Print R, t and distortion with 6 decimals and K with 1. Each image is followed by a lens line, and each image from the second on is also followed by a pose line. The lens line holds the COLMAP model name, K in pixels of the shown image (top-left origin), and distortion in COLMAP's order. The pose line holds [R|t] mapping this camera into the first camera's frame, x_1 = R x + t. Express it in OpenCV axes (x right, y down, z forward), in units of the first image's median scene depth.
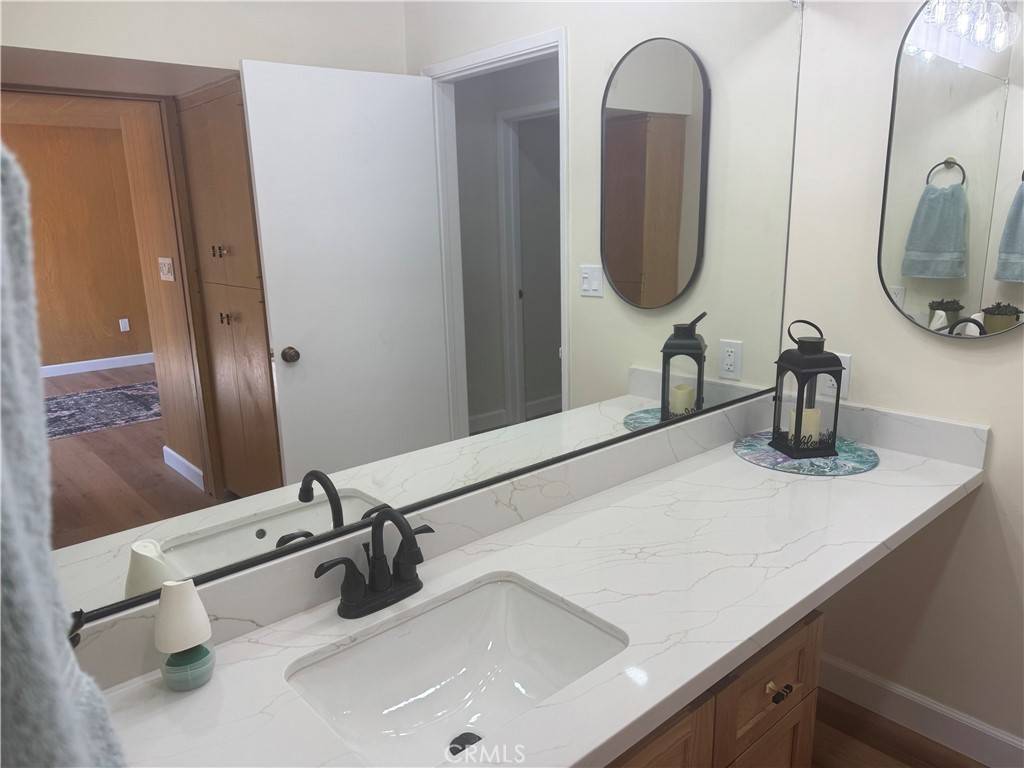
lens RADIAL K [[717.9, 0, 512.0], [0, 717.9, 384.0], [0, 0, 1]] dist [-0.001514, -0.000388]
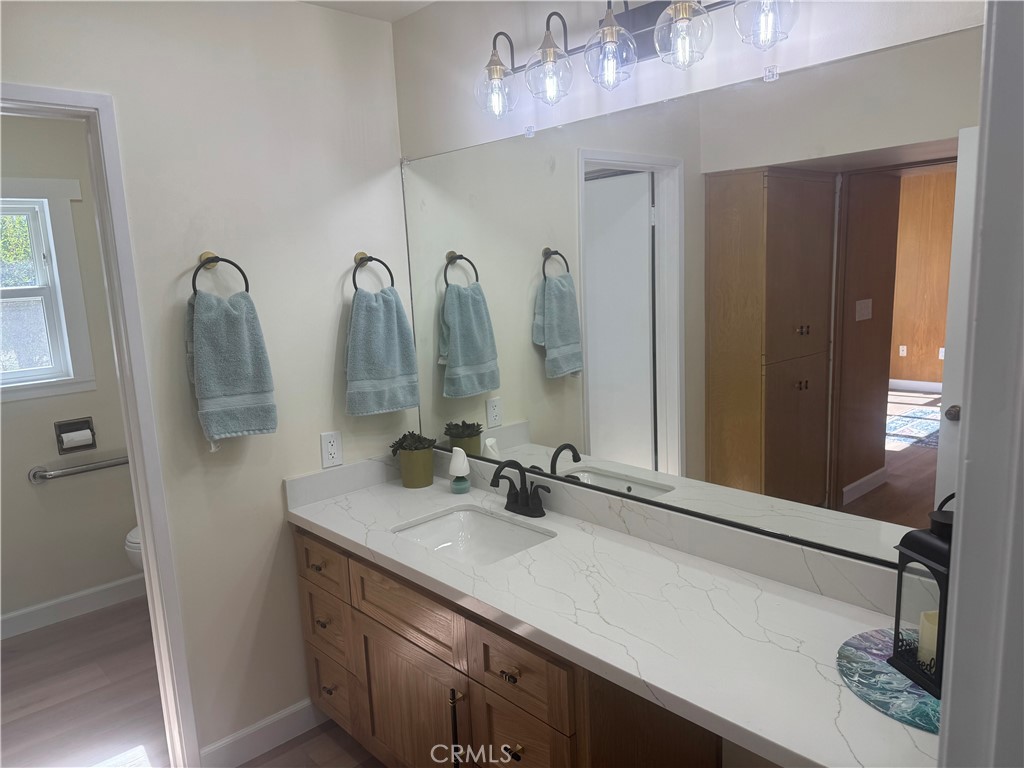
lens RADIAL K [[717.9, 0, 512.0], [0, 717.9, 384.0], [0, 0, 1]] dist [-0.001514, -0.000388]
pose [[0.022483, 0.163683, -0.986257, 1.105733], [-0.215885, 0.964026, 0.155073, -0.206876], [0.976160, 0.209431, 0.057011, 0.556912]]
